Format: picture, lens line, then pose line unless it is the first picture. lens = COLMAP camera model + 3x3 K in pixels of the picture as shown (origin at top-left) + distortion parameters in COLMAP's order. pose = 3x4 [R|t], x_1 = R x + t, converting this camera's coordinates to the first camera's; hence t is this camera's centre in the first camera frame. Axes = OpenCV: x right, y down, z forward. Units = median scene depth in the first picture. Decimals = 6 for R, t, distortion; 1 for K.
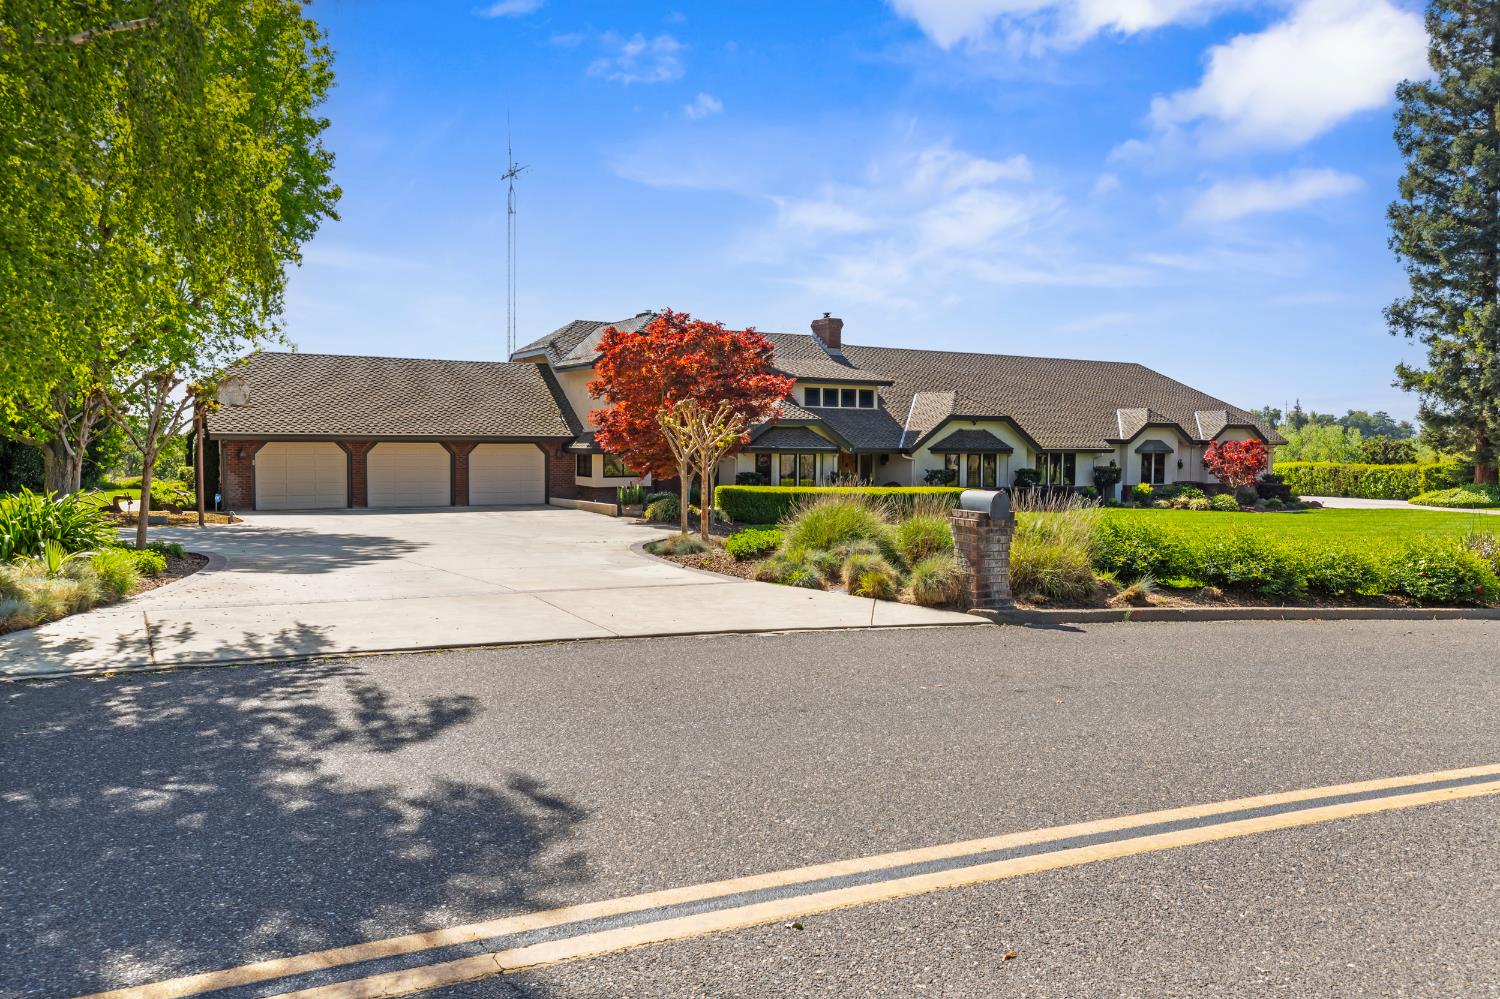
lens RADIAL K [[1086.2, 0, 746.8], [0, 1086.2, 486.4], [0, 0, 1]] dist [0.029526, -0.000938]
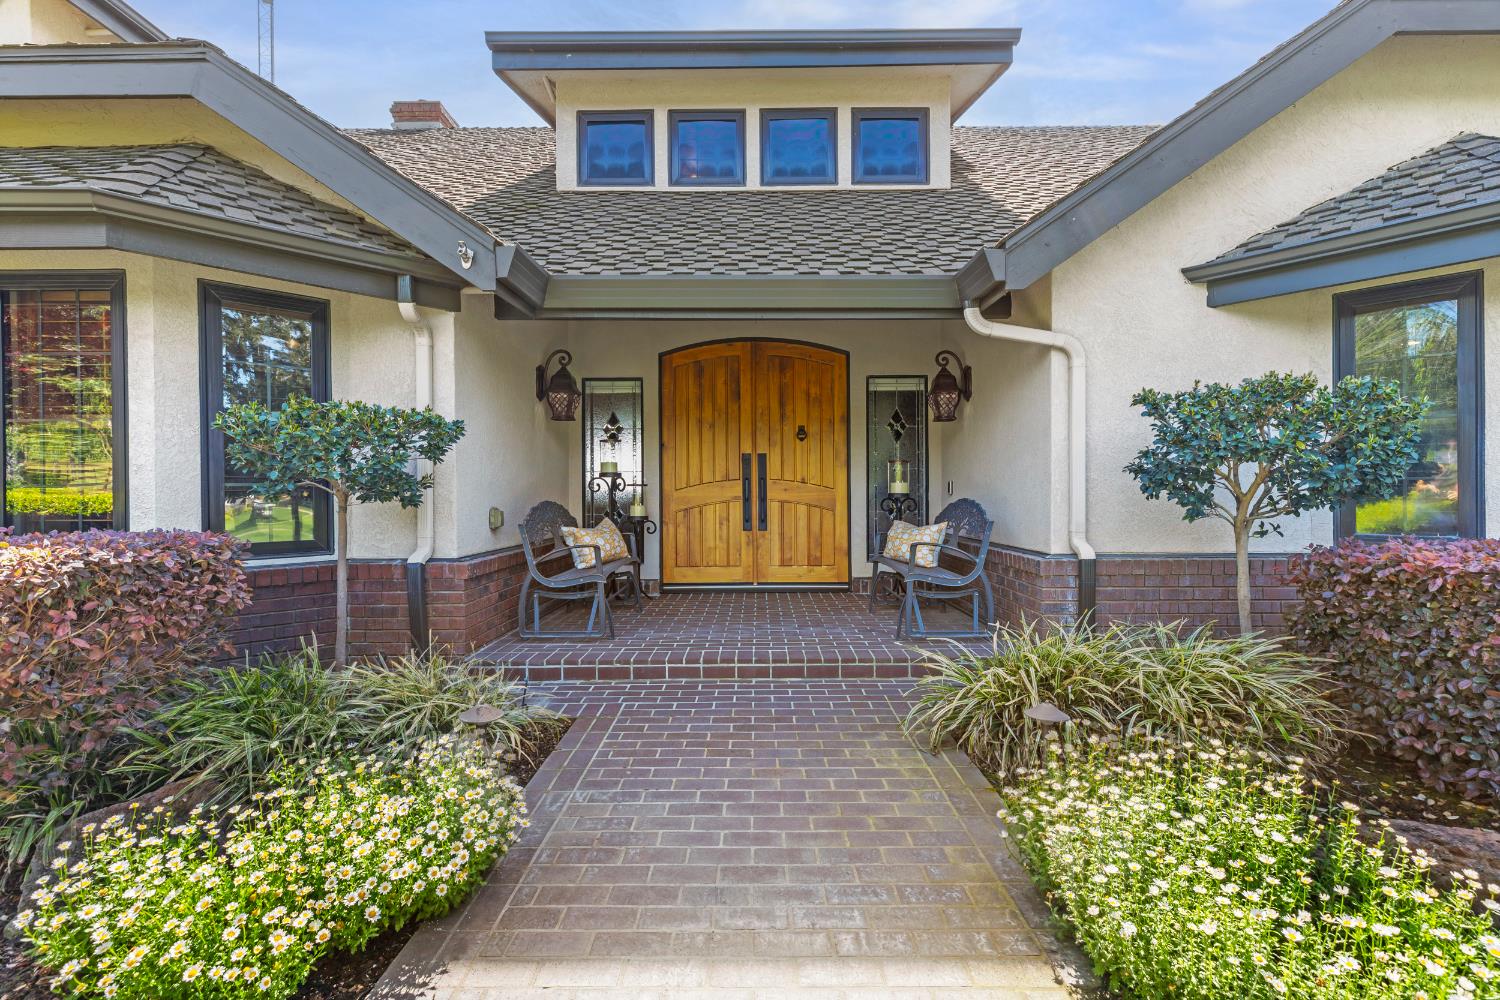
lens RADIAL K [[678.5, 0, 750.0], [0, 678.5, 500.0], [0, 0, 1]] dist [0.011040, -0.000240]
pose [[0.863413, -0.007320, -0.504444, 0.142068], [-0.007837, 0.999579, -0.027918, -0.000241], [0.504437, 0.028058, 0.862993, 0.778391]]
